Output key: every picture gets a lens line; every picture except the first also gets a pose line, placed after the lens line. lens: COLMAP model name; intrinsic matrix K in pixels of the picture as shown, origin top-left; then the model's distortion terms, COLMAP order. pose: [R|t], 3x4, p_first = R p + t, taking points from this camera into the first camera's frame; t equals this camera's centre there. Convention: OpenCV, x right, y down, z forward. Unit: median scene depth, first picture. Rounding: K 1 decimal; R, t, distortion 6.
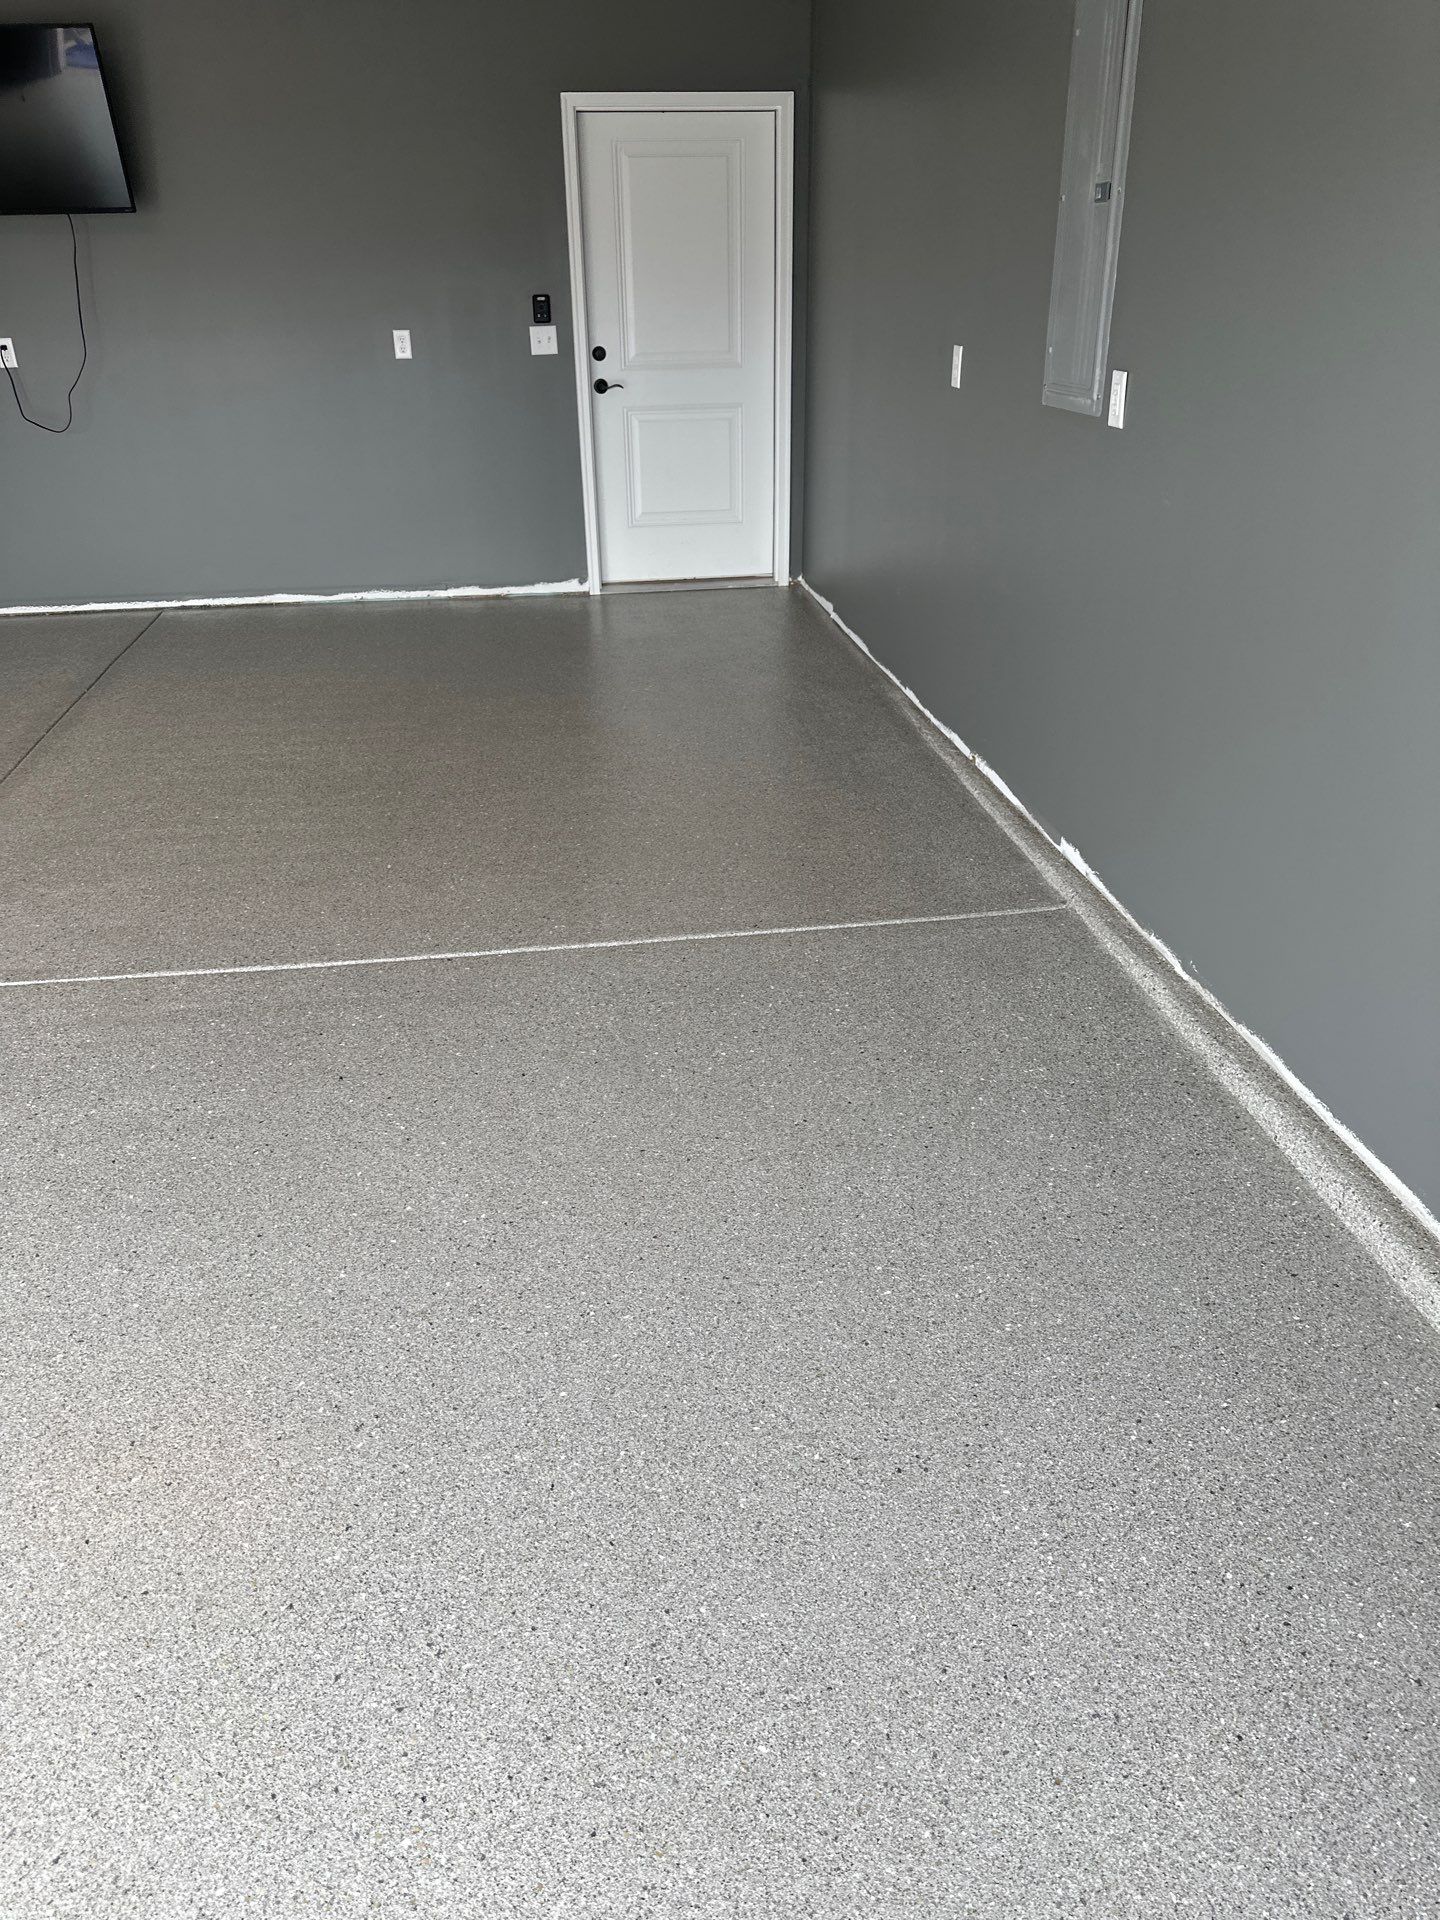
lens RADIAL K [[1301.9, 0, 722.6], [0, 1301.9, 1002.5], [0, 0, 1]] dist [0.043032, -0.060310]
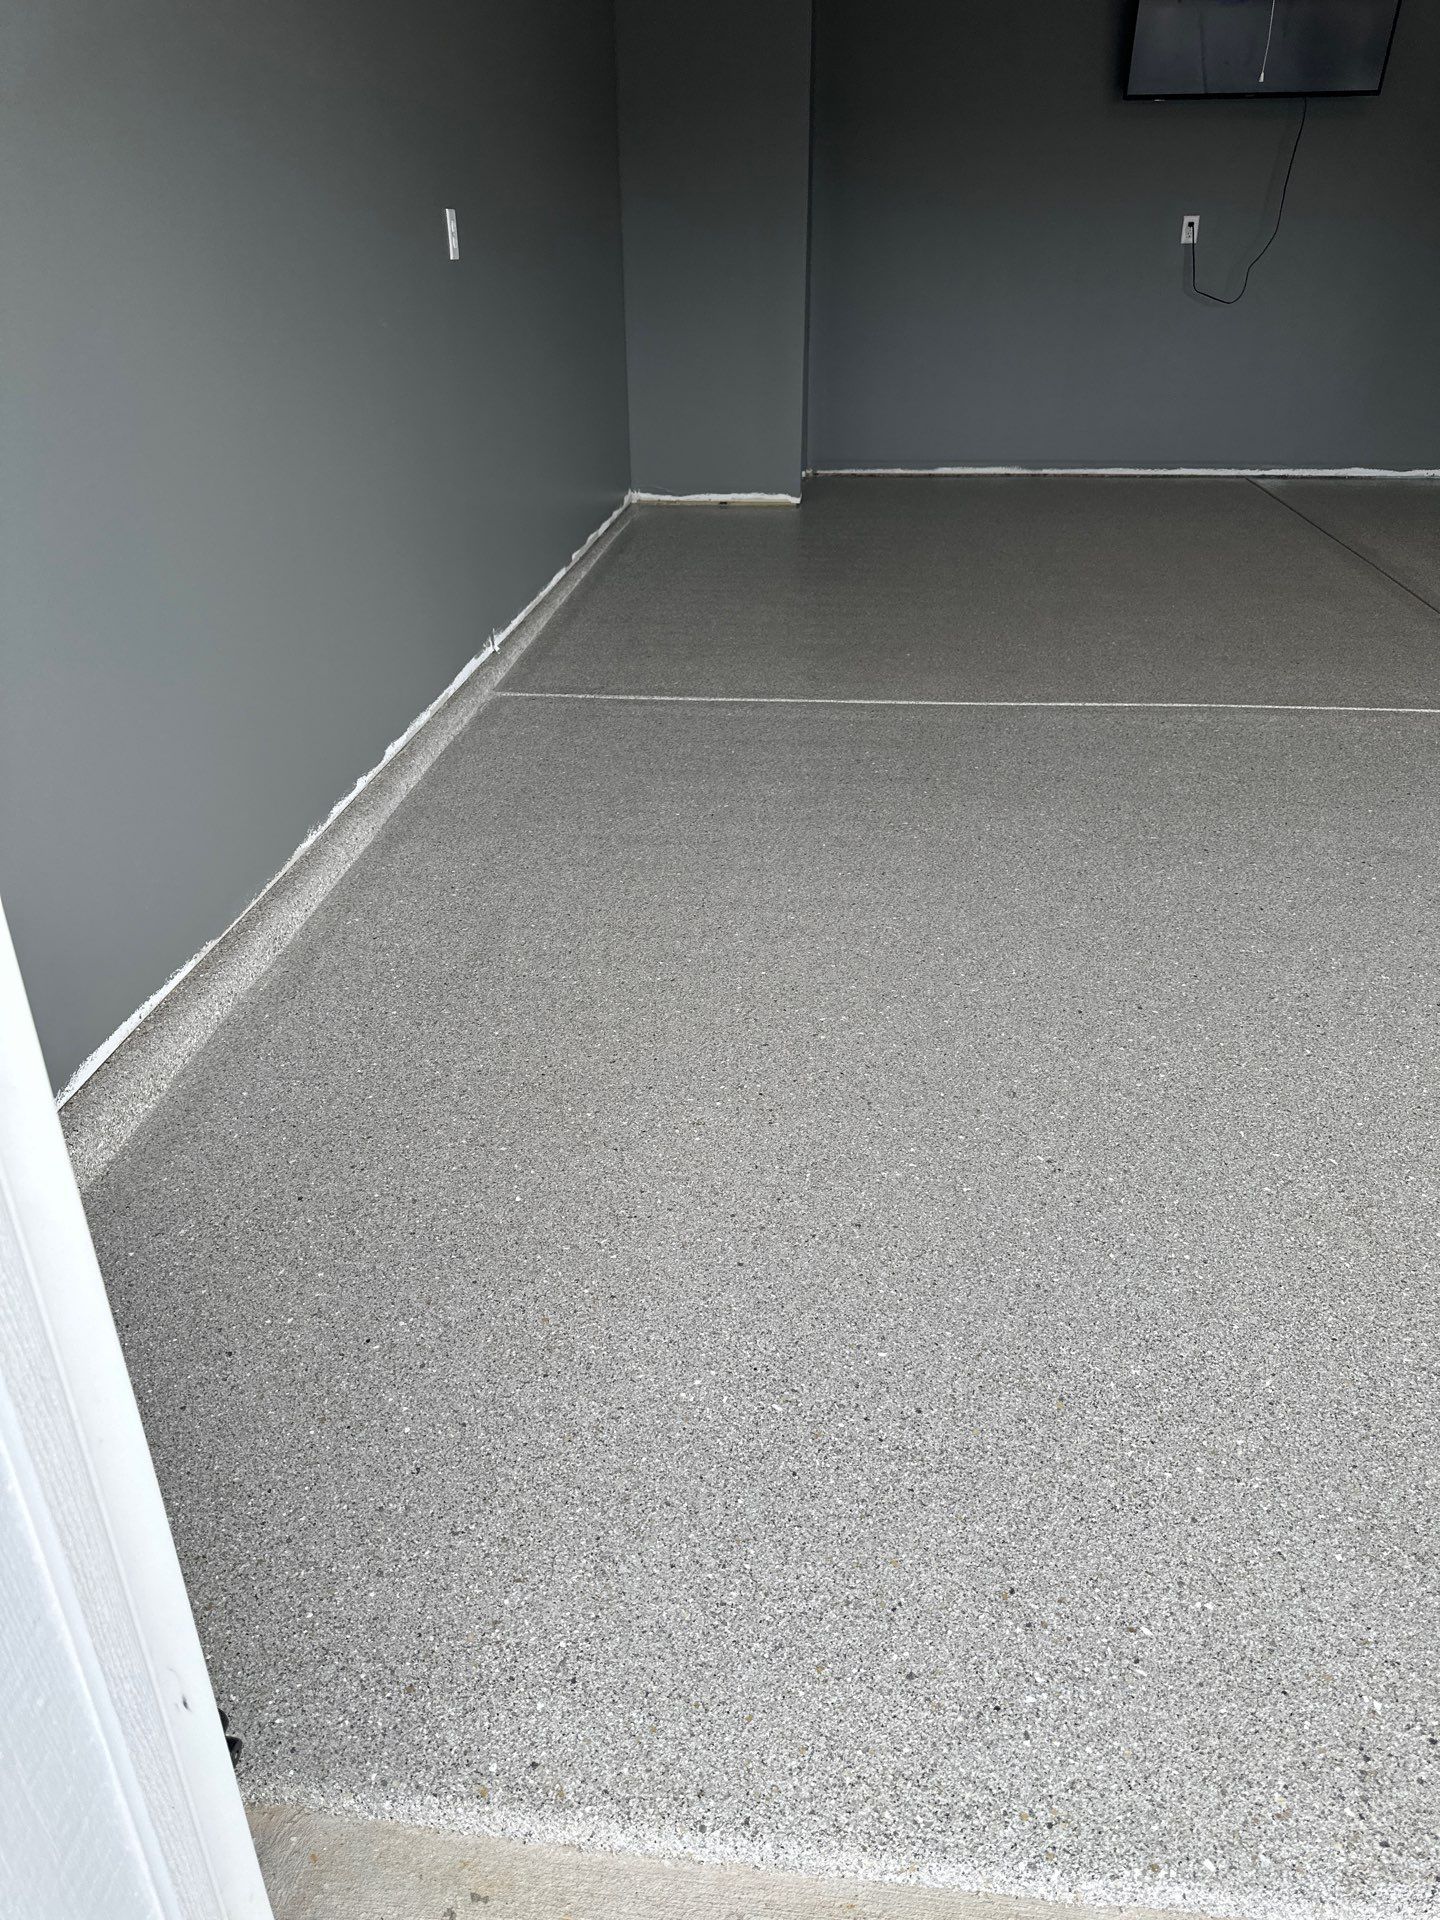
lens RADIAL K [[1351.0, 0, 727.7], [0, 1351.0, 956.0], [0, 0, 1]] dist [0.115352, -0.181618]
pose [[0.976531, 0.110341, -0.184965, -1.120186], [-0.115560, 0.993144, -0.017643, 0.300890], [0.181750, 0.038604, 0.982587, -0.316804]]
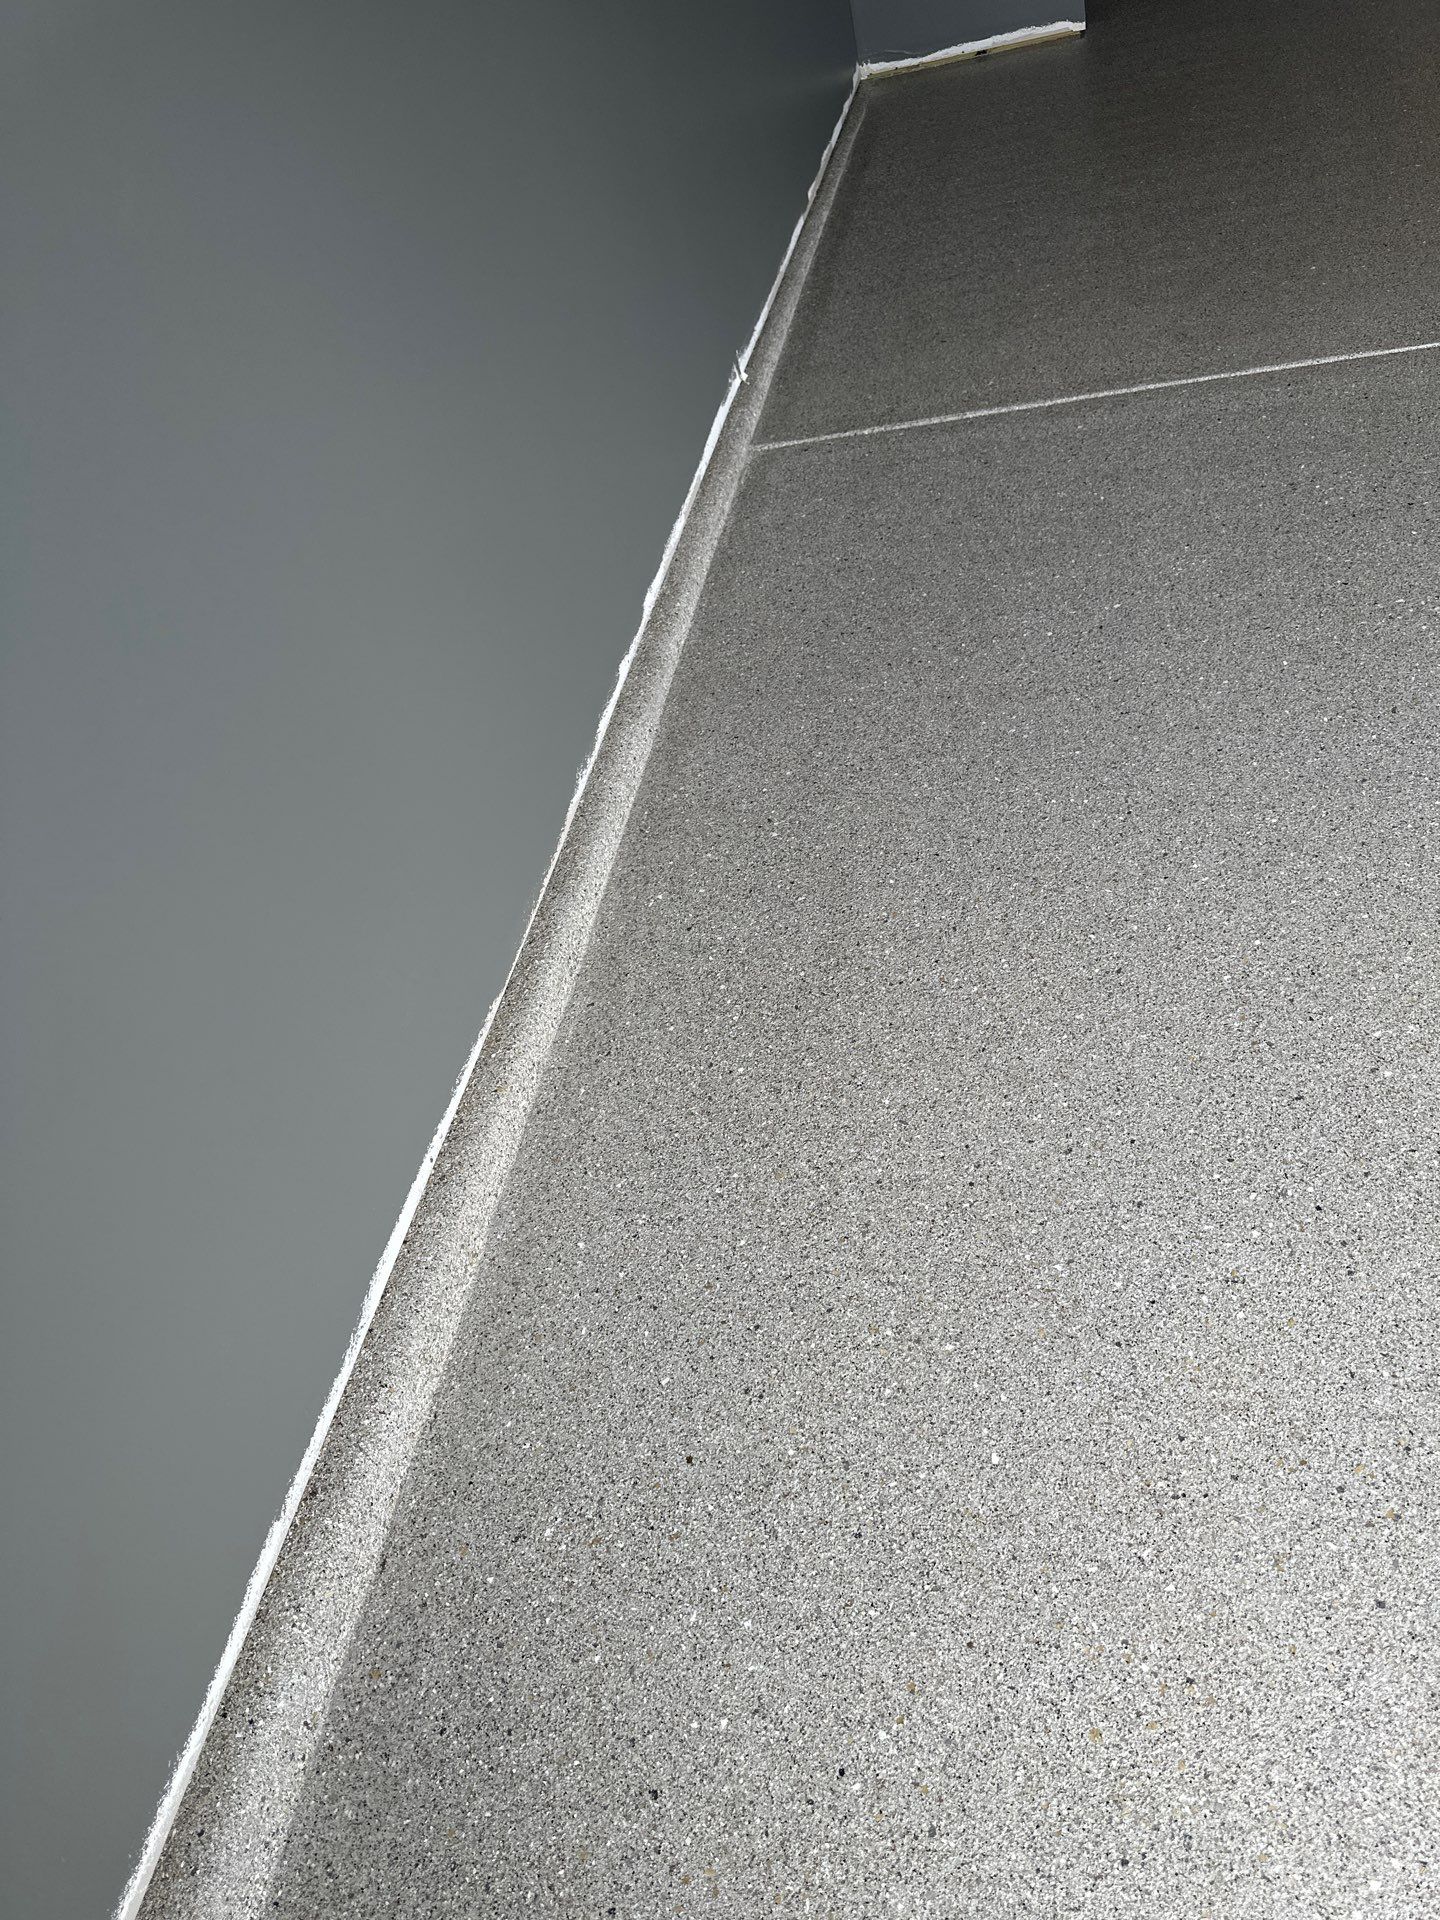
lens RADIAL K [[1305.6, 0, 720.6], [0, 1305.6, 996.1], [0, 0, 1]] dist [0.108871, -0.161162]
pose [[0.935918, 0.073904, -0.344377, -1.256547], [0.034319, 0.953952, 0.297988, 0.156139], [0.350542, -0.290711, 0.890285, -0.089827]]
